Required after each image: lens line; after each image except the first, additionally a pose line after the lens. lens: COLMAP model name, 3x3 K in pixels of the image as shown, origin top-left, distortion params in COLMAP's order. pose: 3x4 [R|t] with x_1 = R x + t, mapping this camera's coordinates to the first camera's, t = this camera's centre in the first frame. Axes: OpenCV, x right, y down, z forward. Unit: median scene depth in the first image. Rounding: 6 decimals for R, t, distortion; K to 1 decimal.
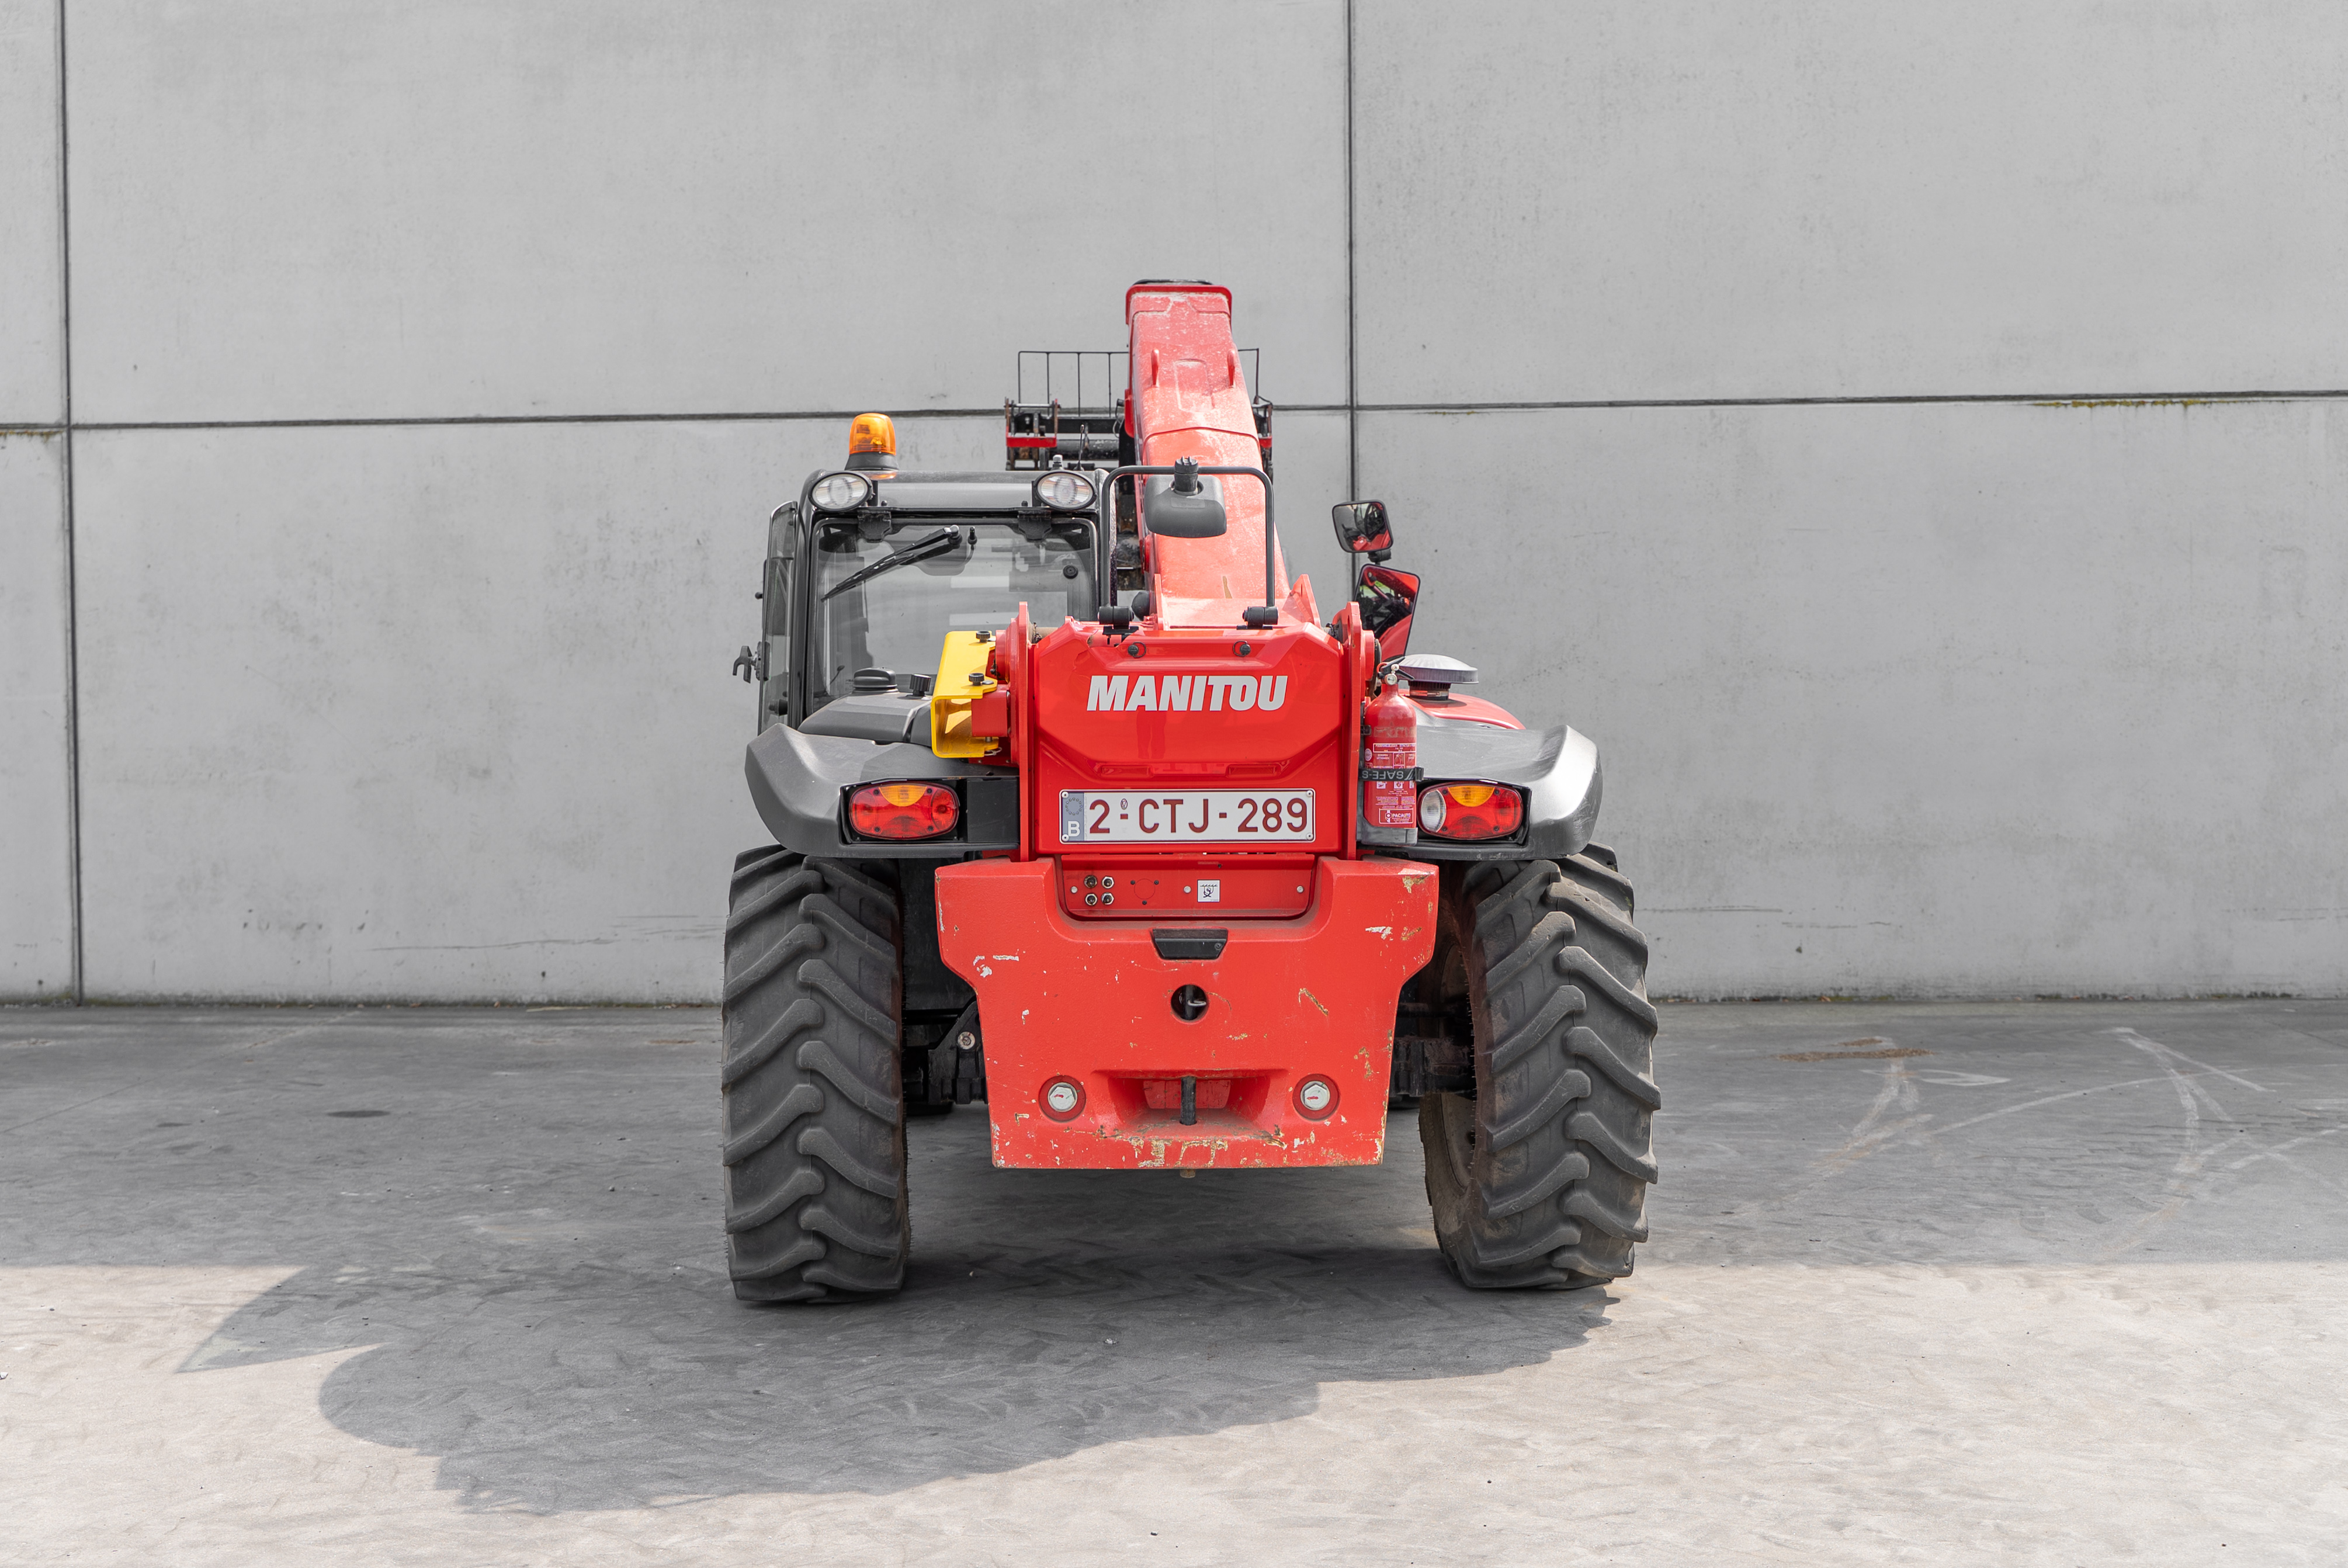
lens RADIAL K [[2894.2, 0, 1160.4], [0, 2894.2, 812.3], [0, 0, 1]] dist [-0.008917, -0.008970]
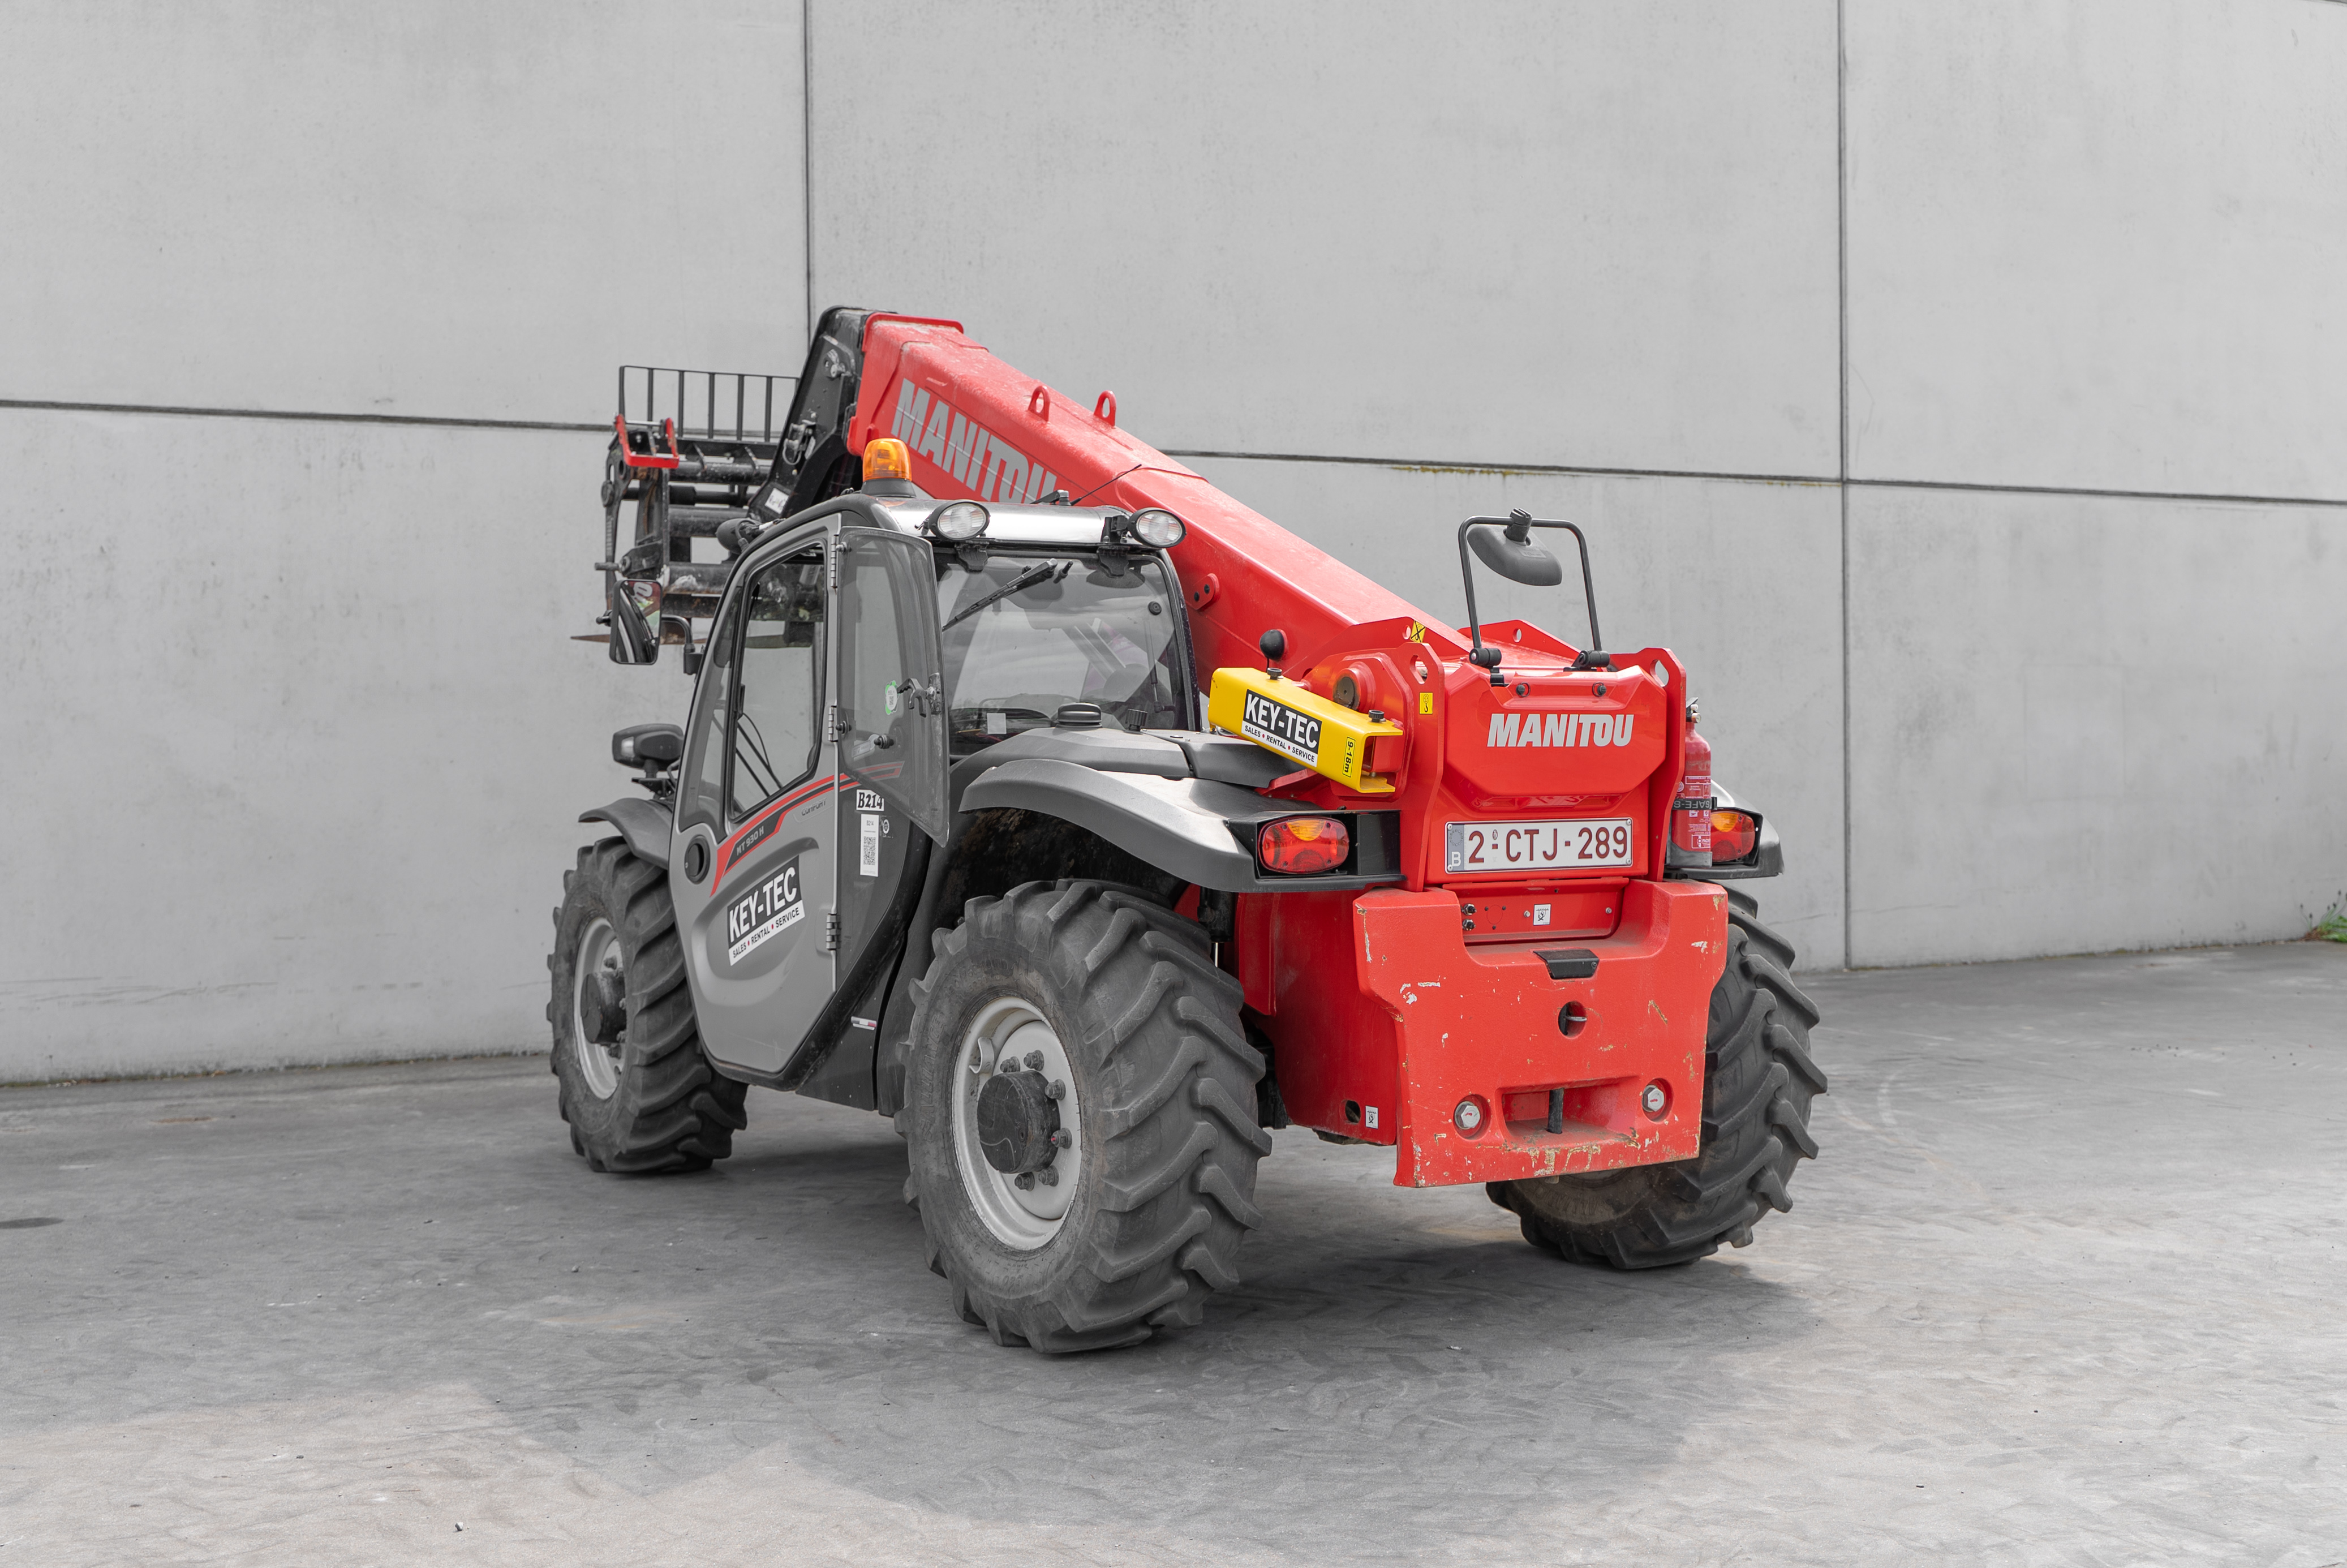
lens RADIAL K [[2901.7, 0, 1287.0], [0, 2901.7, 770.7], [0, 0, 1]] dist [-0.009154, 0.003319]
pose [[0.851047, -0.005745, 0.525059, -0.633489], [0.018082, 0.999668, -0.018370, -0.008162], [-0.524779, 0.025128, 0.850868, 0.135520]]
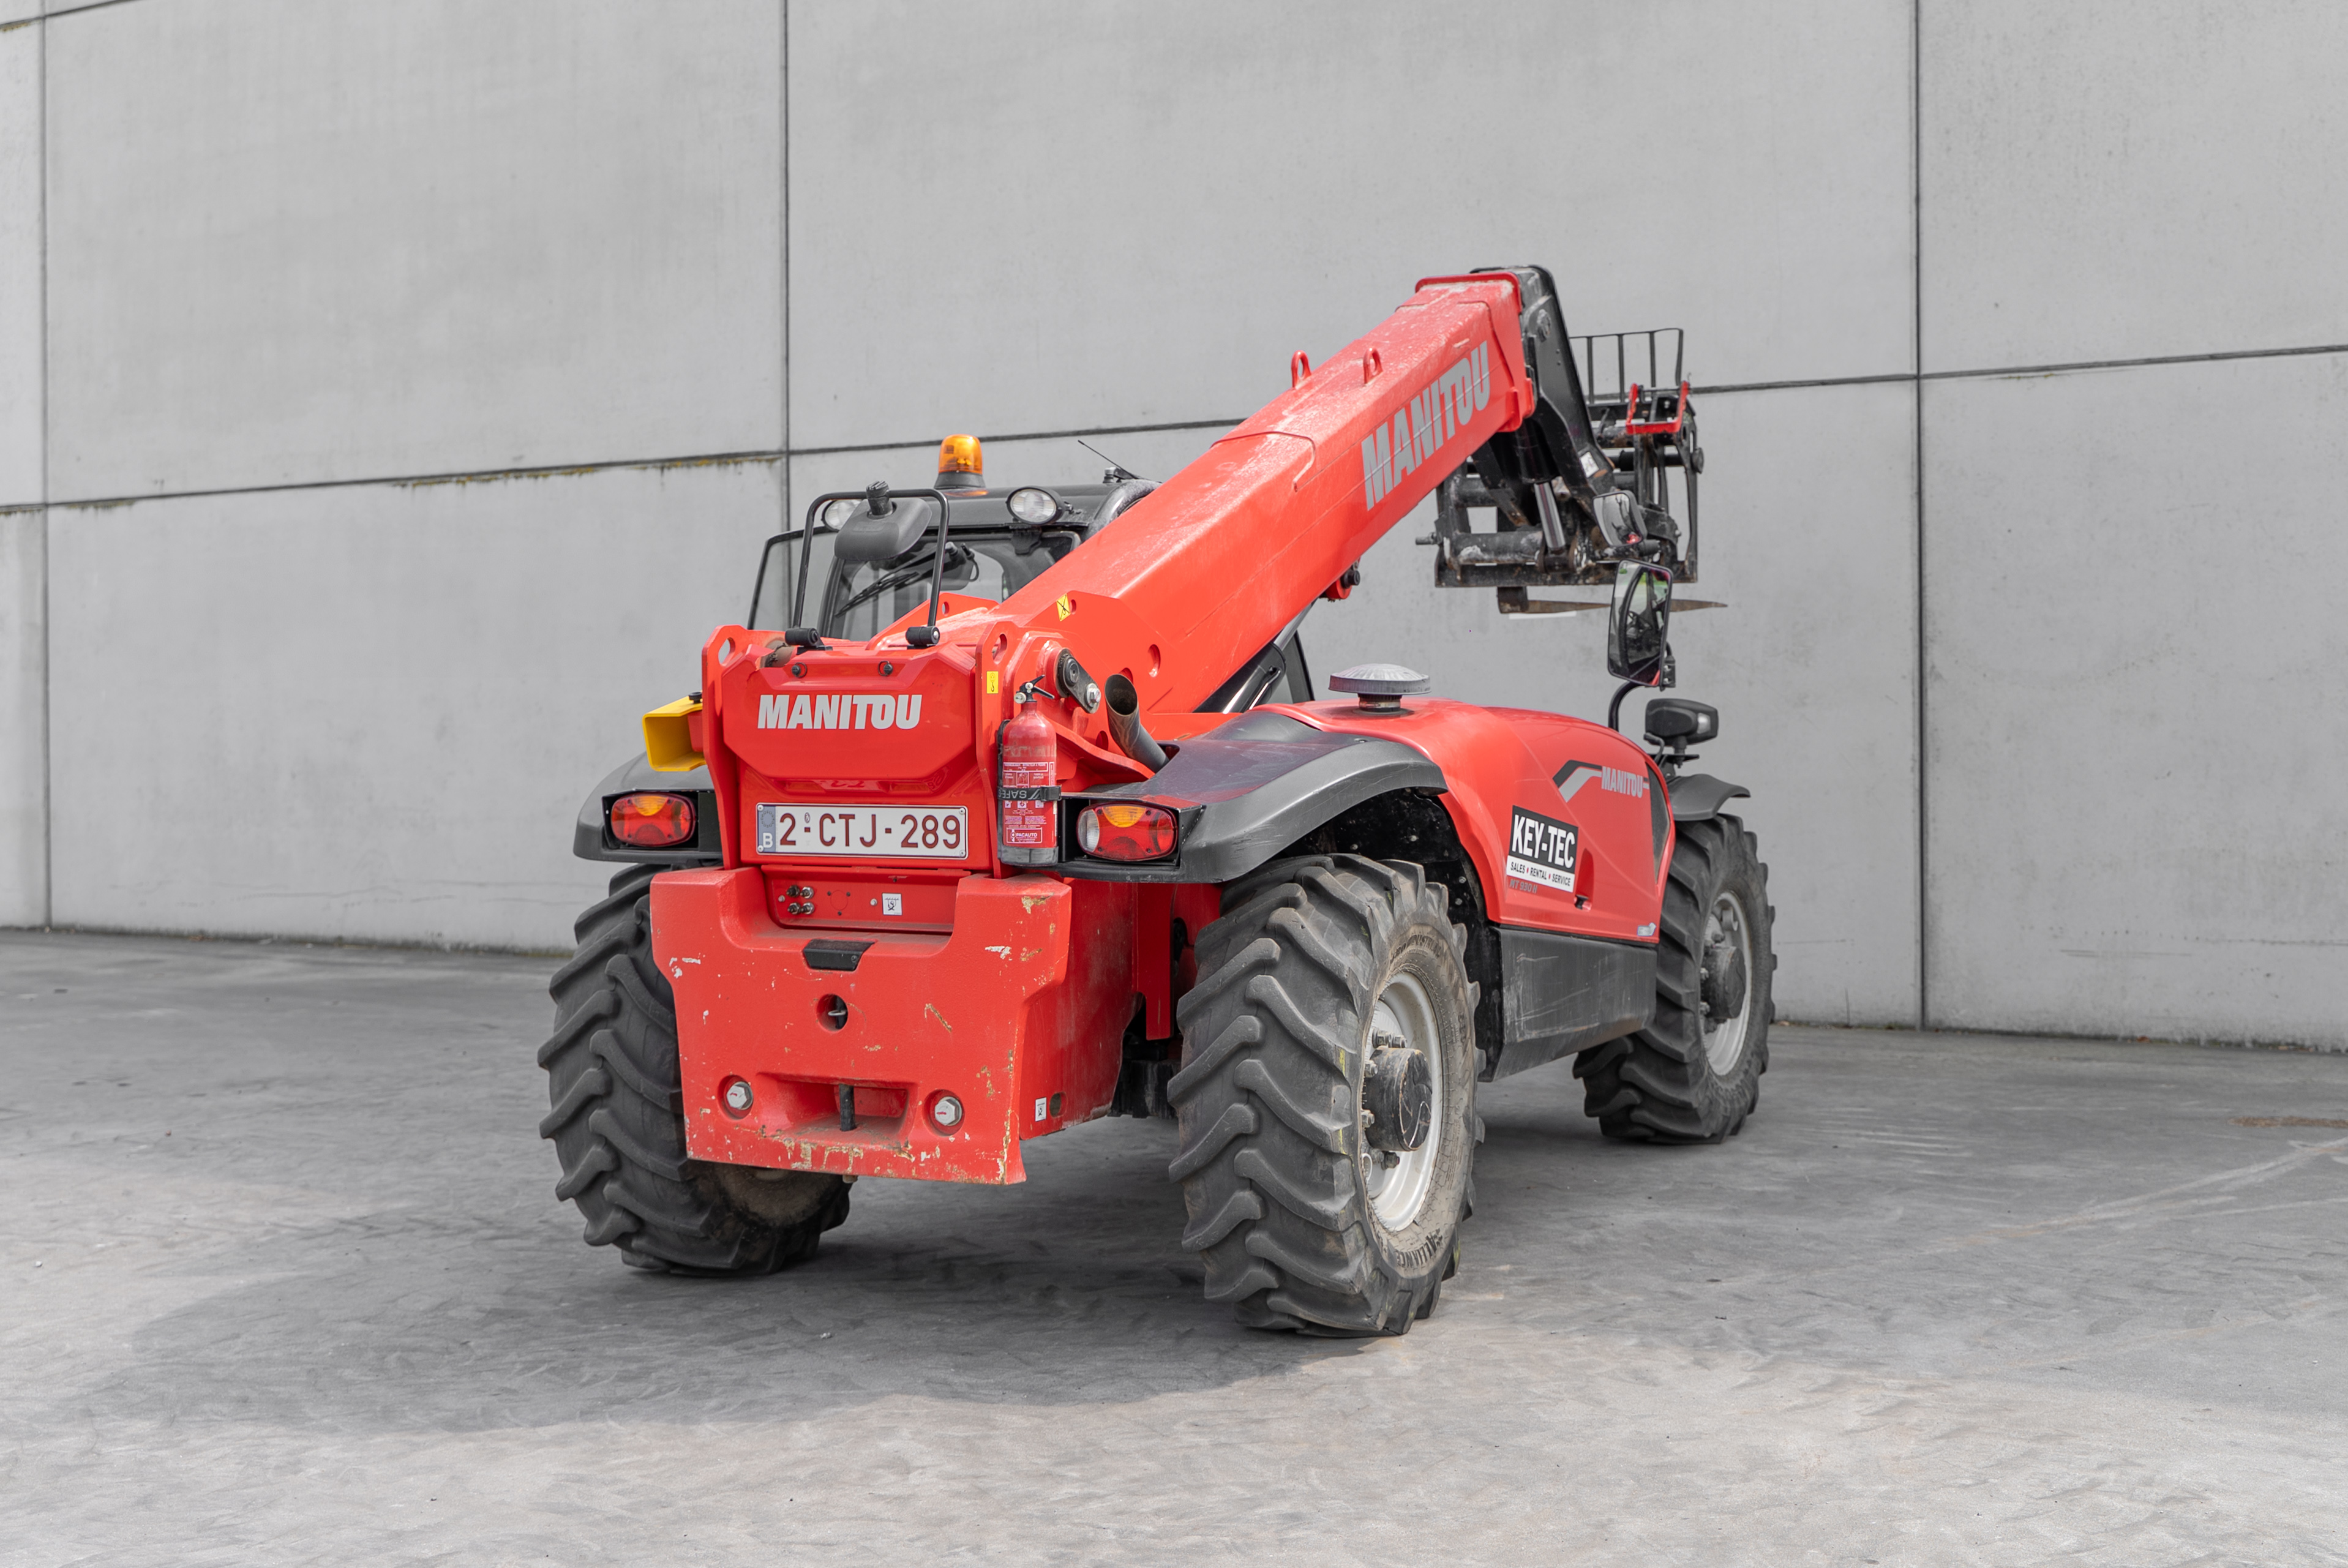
lens RADIAL K [[2959.6, 0, 1089.6], [0, 2959.6, 729.9], [0, 0, 1]] dist [-0.006960, -0.024485]
pose [[0.867761, 0.005893, -0.496947, 0.602882], [-0.015773, 0.999753, -0.015686, -0.019325], [0.496732, 0.021450, 0.867639, 0.126370]]
